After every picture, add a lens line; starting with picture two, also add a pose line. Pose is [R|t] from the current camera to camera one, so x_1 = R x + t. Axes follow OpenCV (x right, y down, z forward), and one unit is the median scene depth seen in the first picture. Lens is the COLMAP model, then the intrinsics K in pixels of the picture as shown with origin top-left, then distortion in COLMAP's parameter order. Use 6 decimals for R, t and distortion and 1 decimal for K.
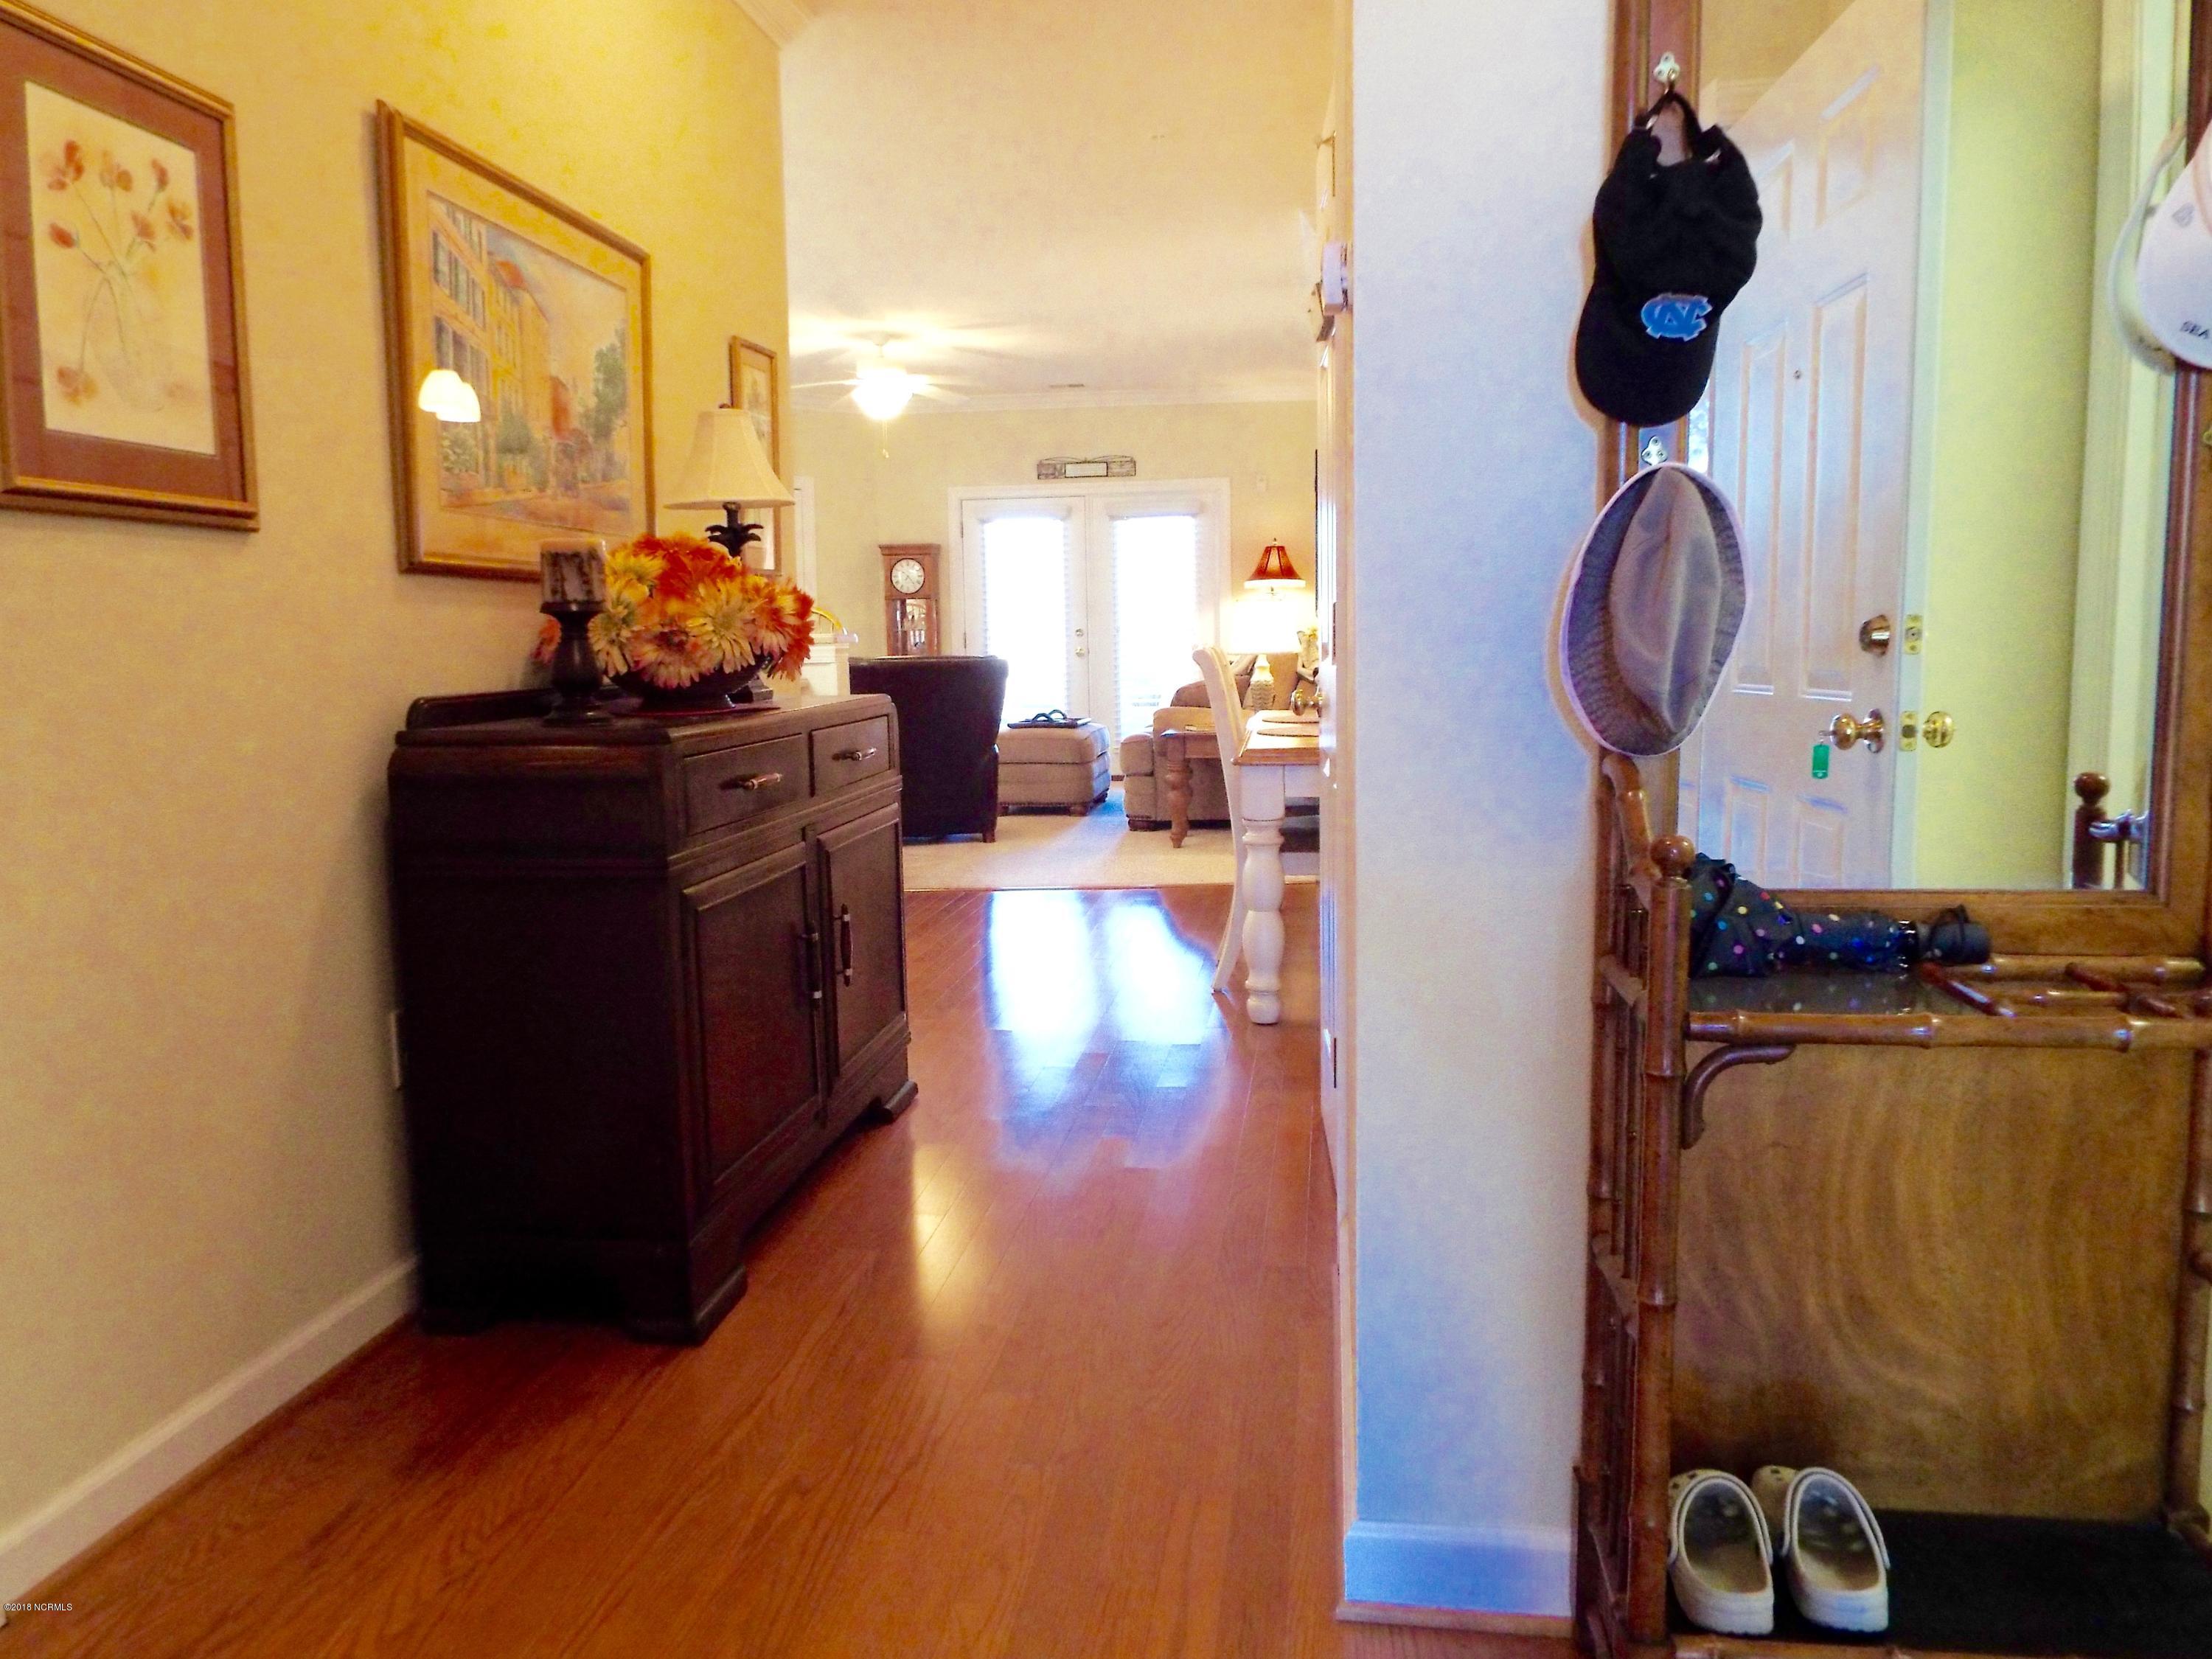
lens RADIAL K [[1634.4, 0, 1106.0], [0, 1634.4, 829.5], [0, 0, 1]] dist [-0.011018, 0.000086]
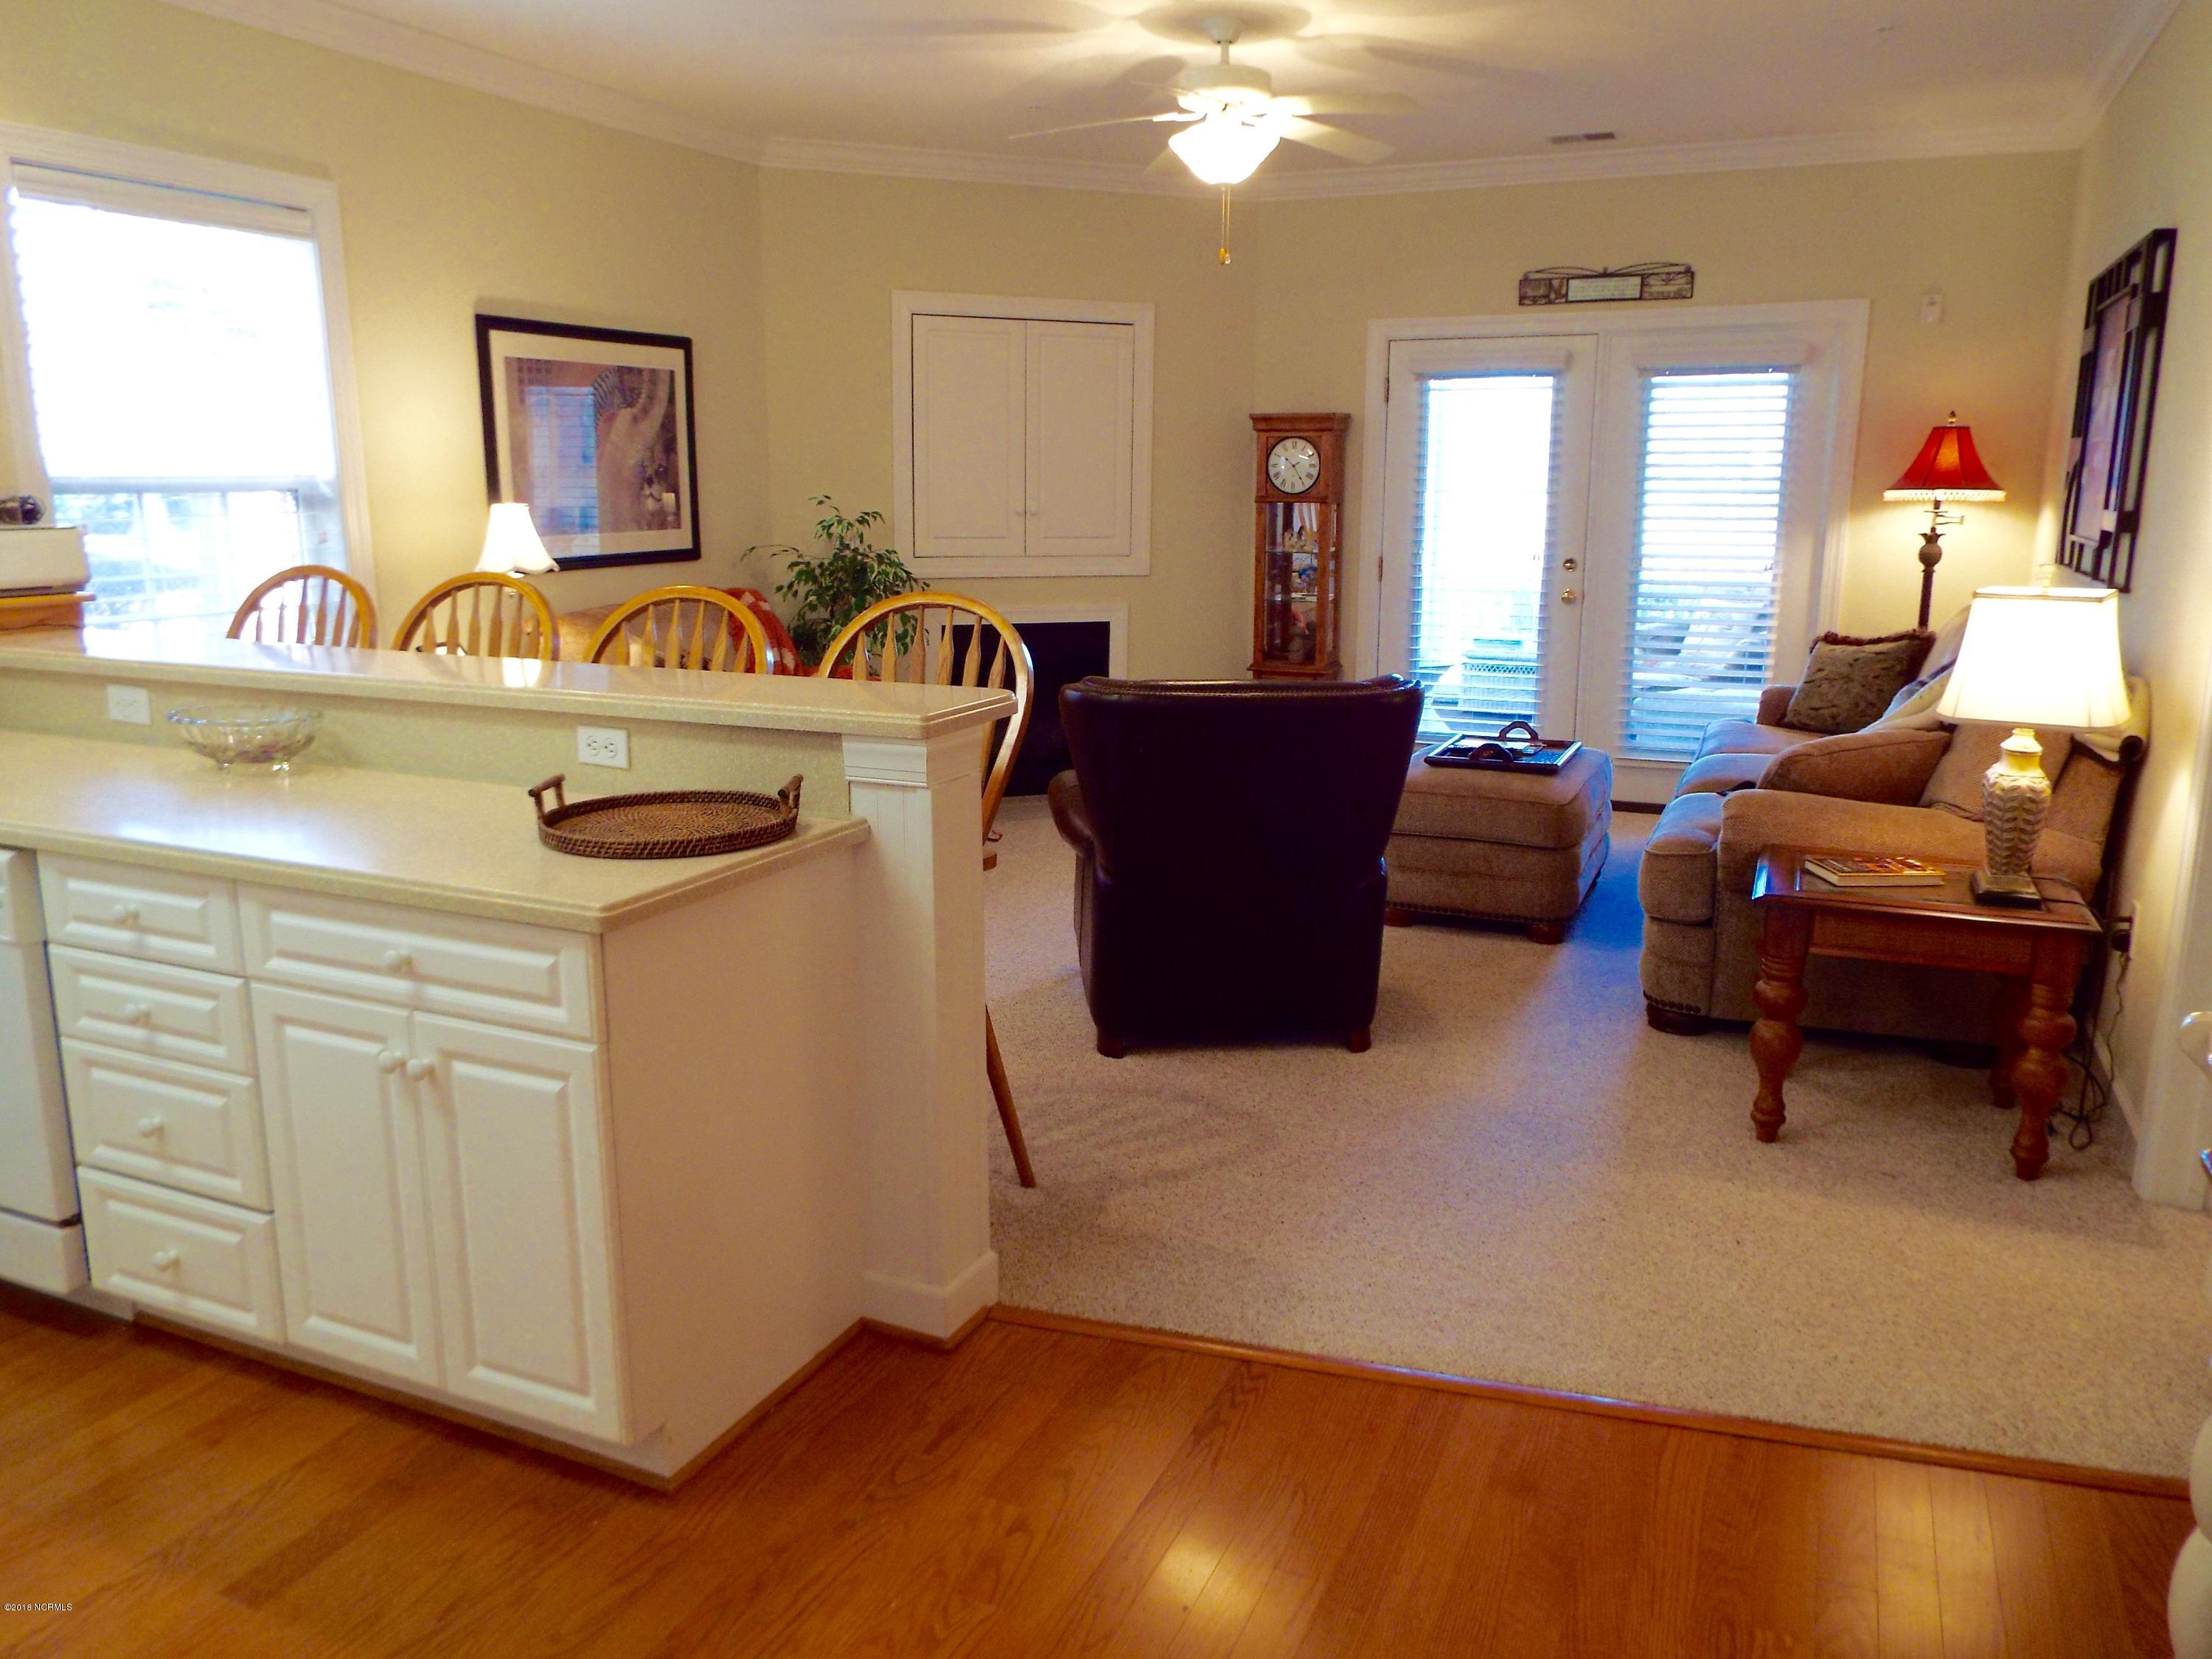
lens RADIAL K [[1634.4, 0, 1106.0], [0, 1634.4, 829.5], [0, 0, 1]] dist [-0.011018, 0.000086]
pose [[0.960122, 0.077895, -0.268510, -0.011656], [-0.051491, 0.993241, 0.104022, -0.078437], [0.274798, -0.086048, 0.957644, 0.371502]]
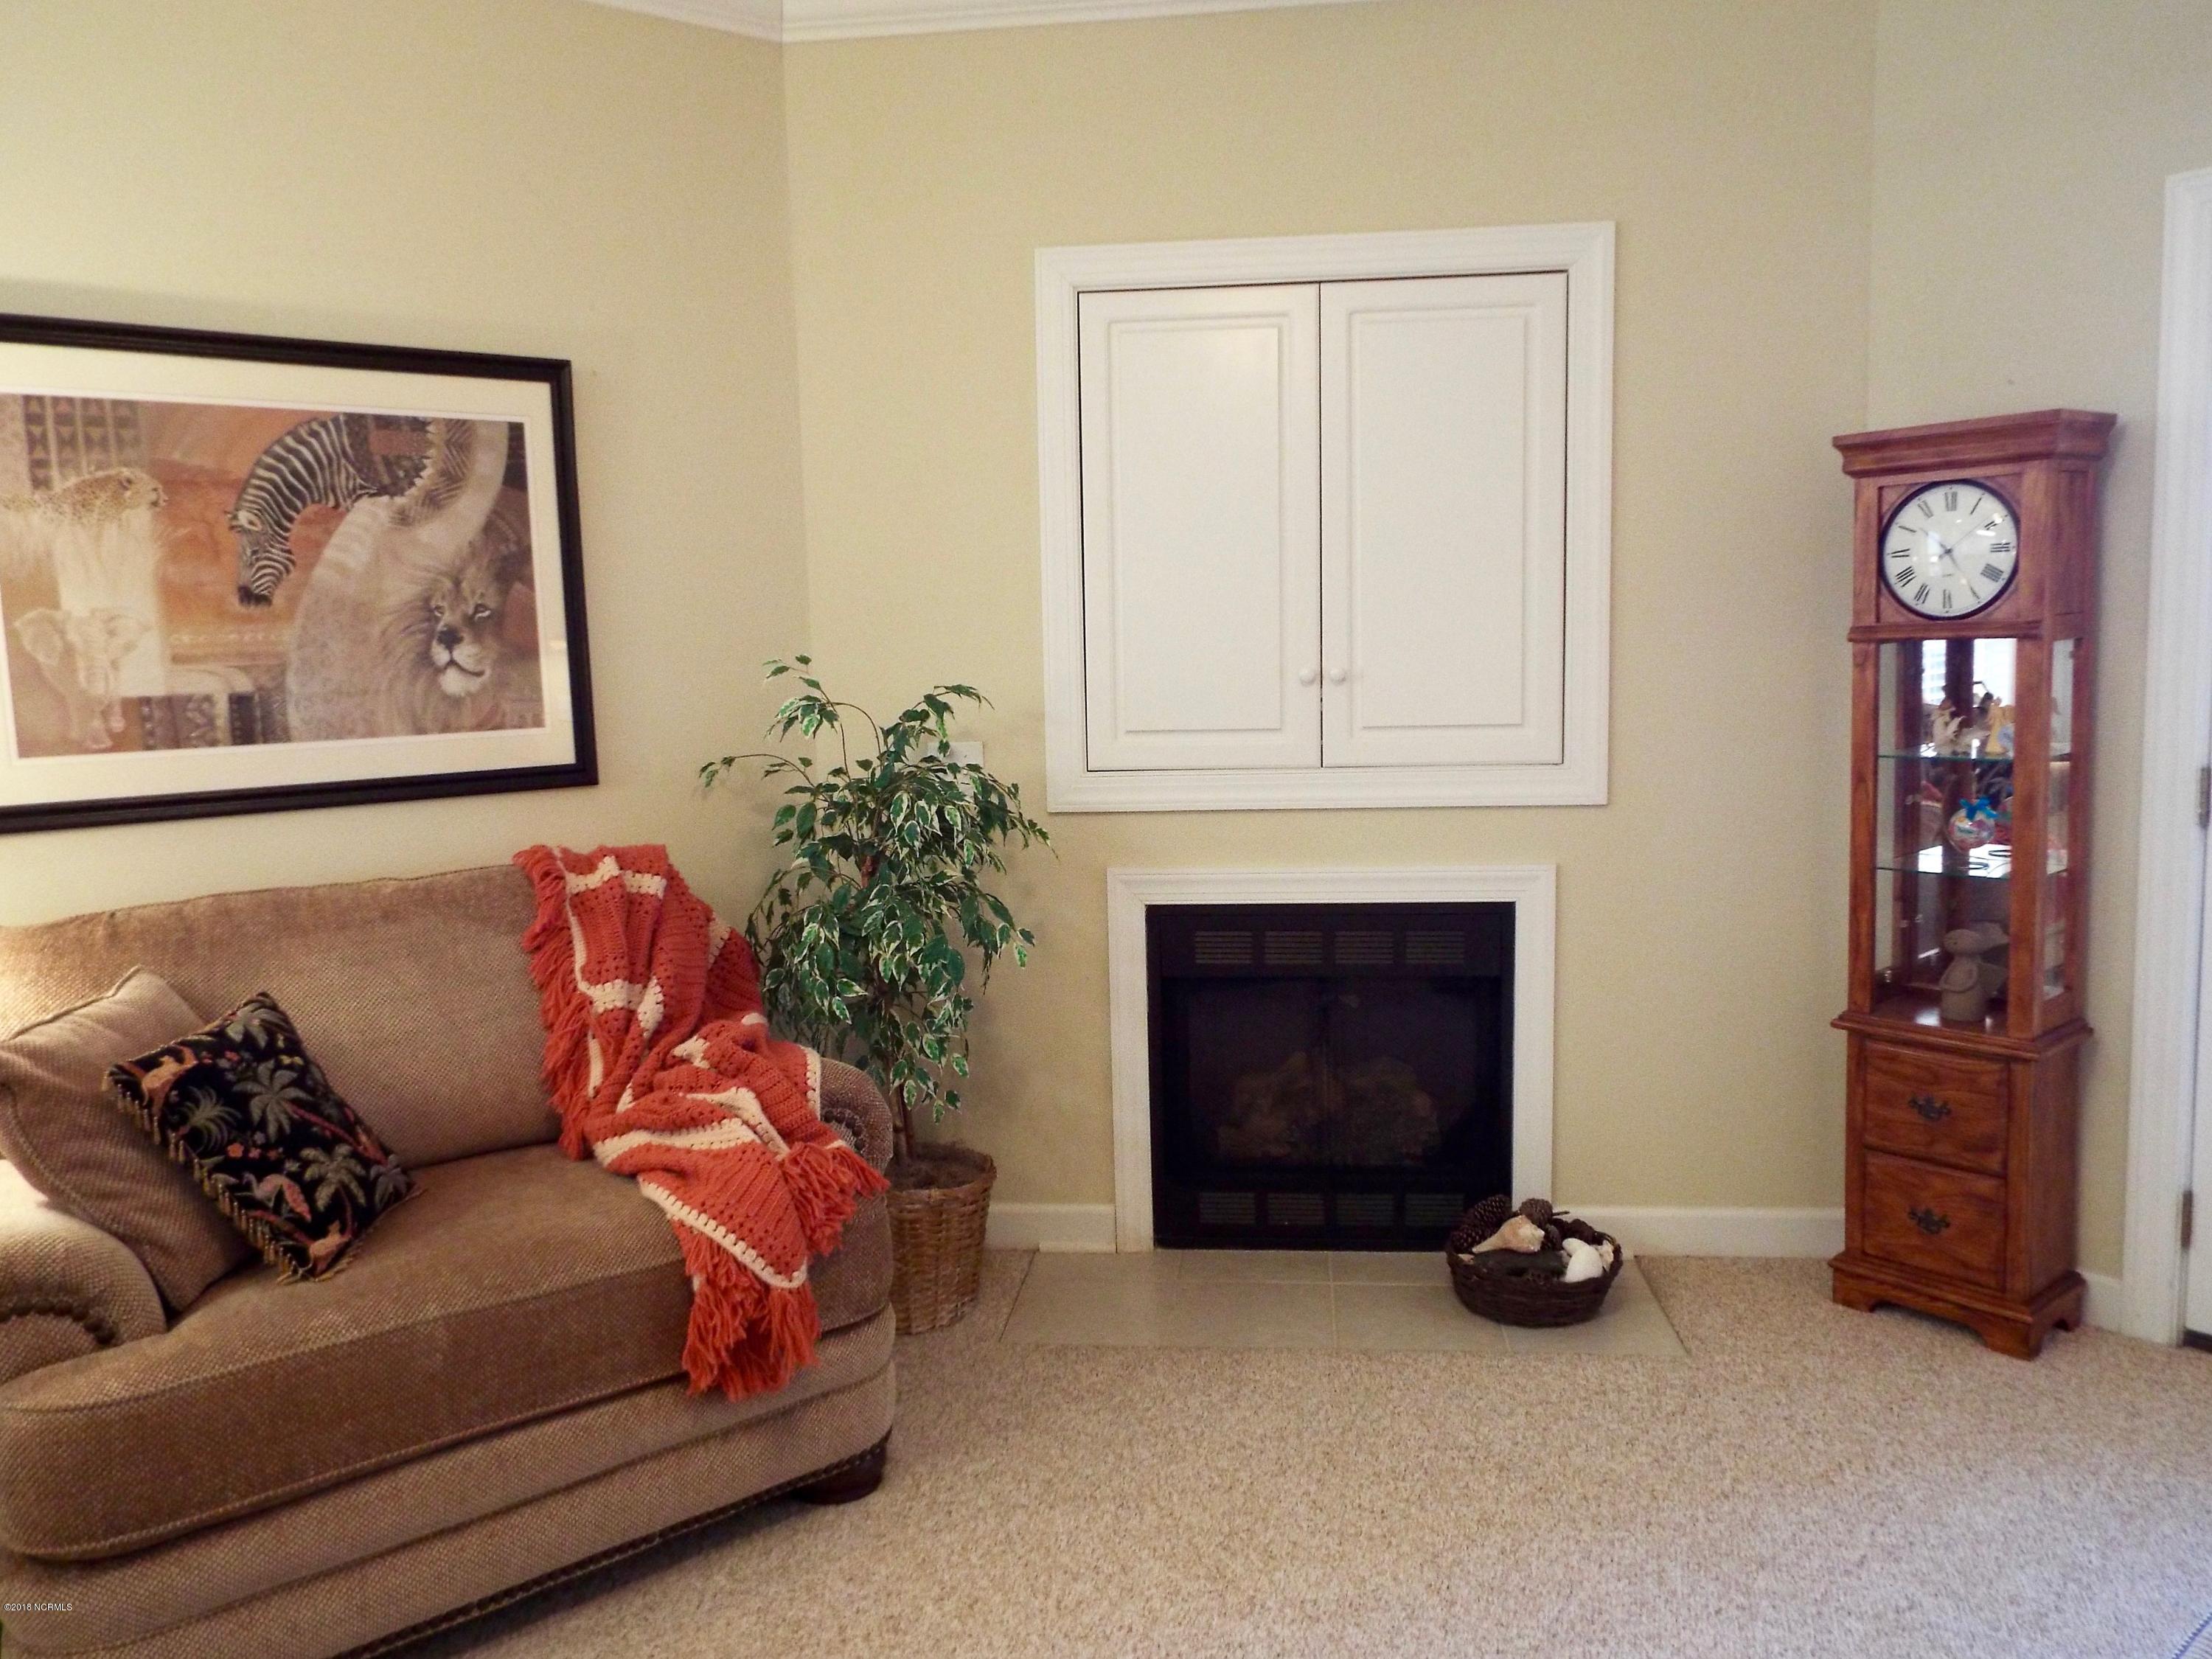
lens RADIAL K [[1634.4, 0, 1106.0], [0, 1634.4, 829.5], [0, 0, 1]] dist [-0.011018, 0.000086]
pose [[0.729464, 0.069453, -0.680484, -0.040499], [-0.060951, 0.997474, 0.036468, -0.112978], [0.681298, 0.014874, 0.731855, 0.725882]]
